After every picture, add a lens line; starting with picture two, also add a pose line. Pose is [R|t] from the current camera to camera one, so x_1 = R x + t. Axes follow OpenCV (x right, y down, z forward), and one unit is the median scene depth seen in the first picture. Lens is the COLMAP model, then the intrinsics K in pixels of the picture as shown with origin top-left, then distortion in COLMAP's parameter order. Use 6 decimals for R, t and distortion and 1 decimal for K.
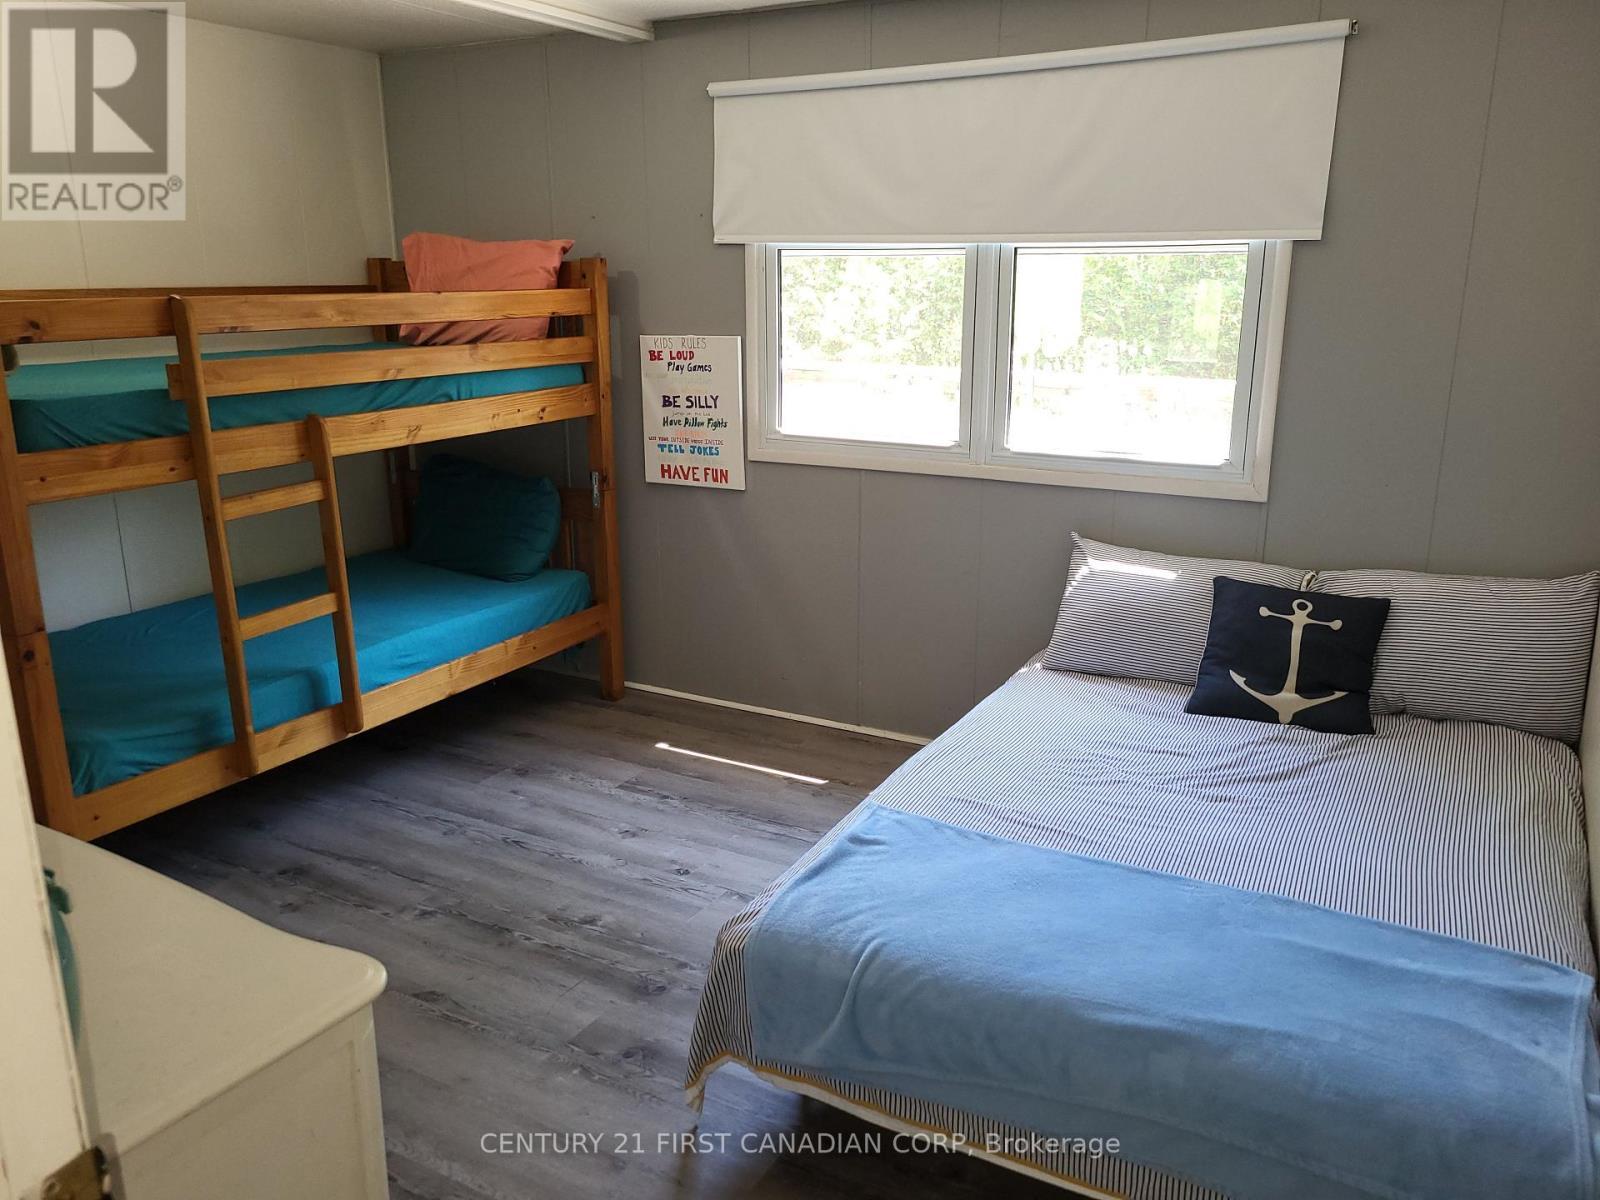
lens RADIAL K [[1216.1, 0, 800.0], [0, 1216.1, 600.0], [0, 0, 1]] dist [0.004491, 0.003001]
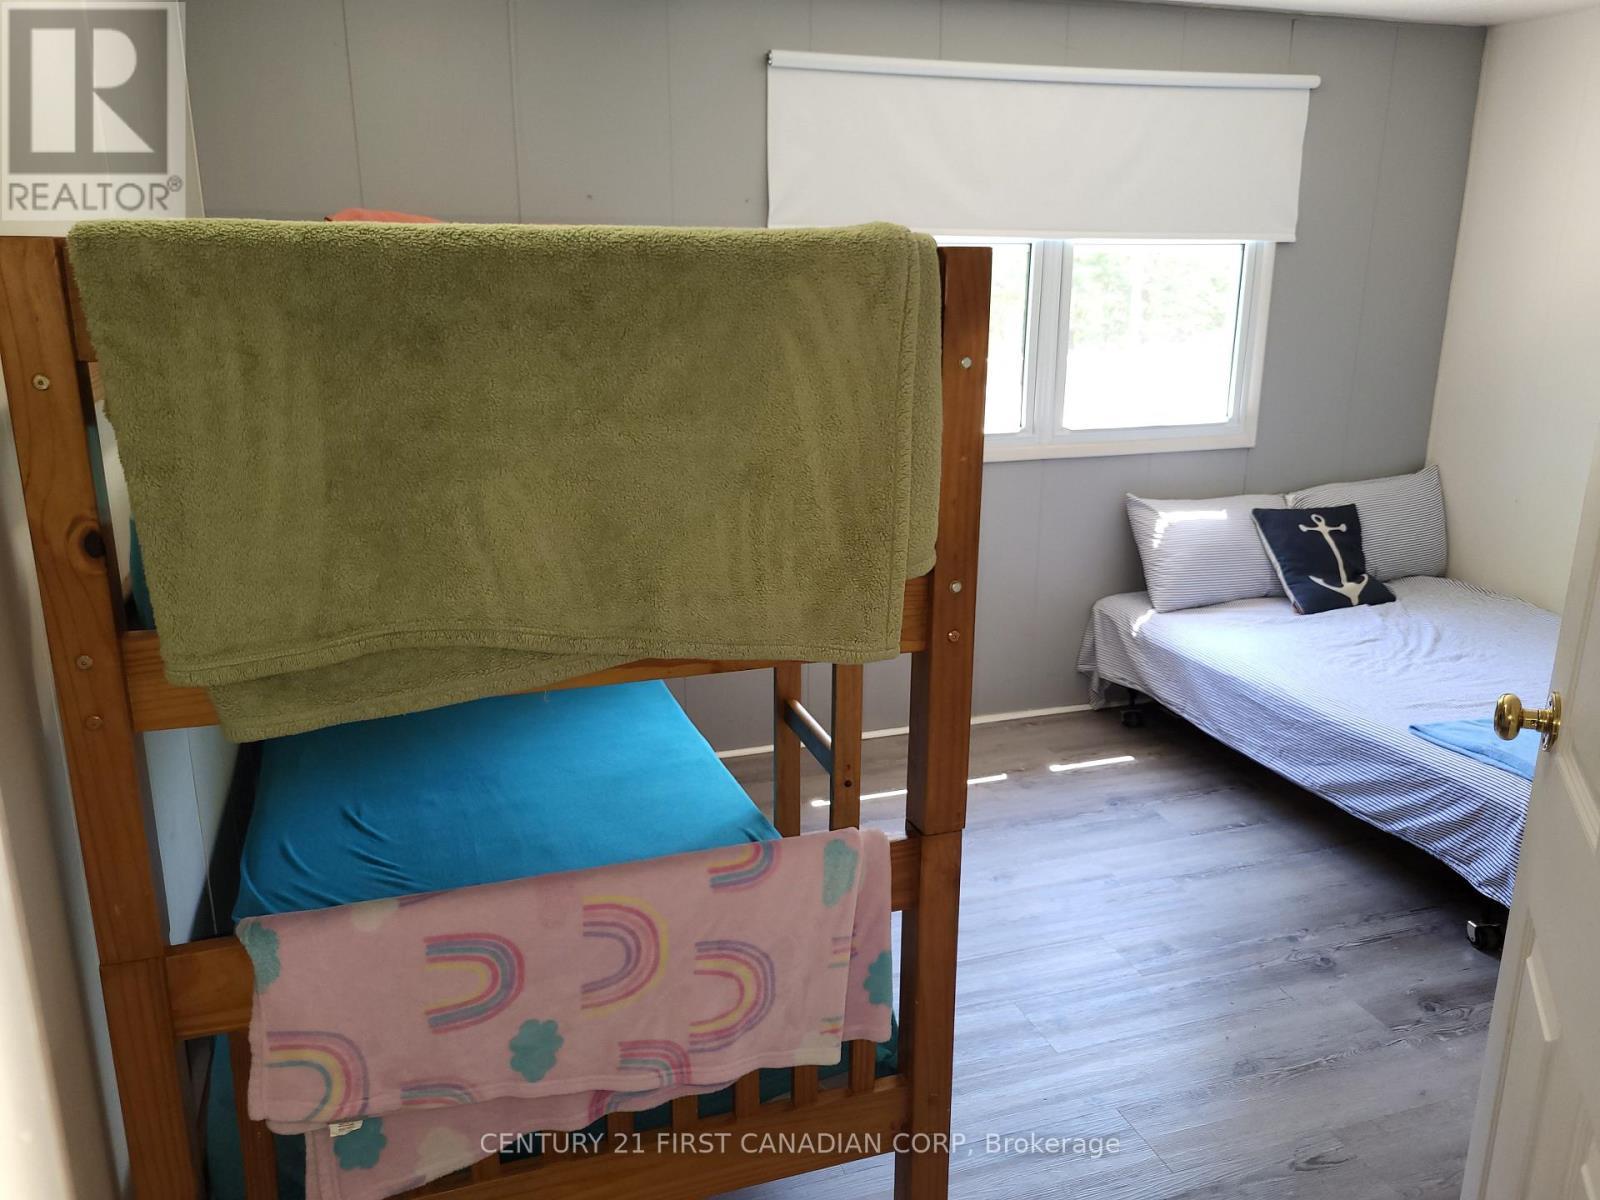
lens RADIAL K [[1238.8, 0, 801.2], [0, 1238.8, 607.6], [0, 0, 1]] dist [0.014865, 0.006099]
pose [[0.654253, -0.201856, 0.728840, -0.940327], [0.190266, 0.976657, 0.099696, -0.139638], [-0.731951, 0.073447, 0.677387, 0.488904]]
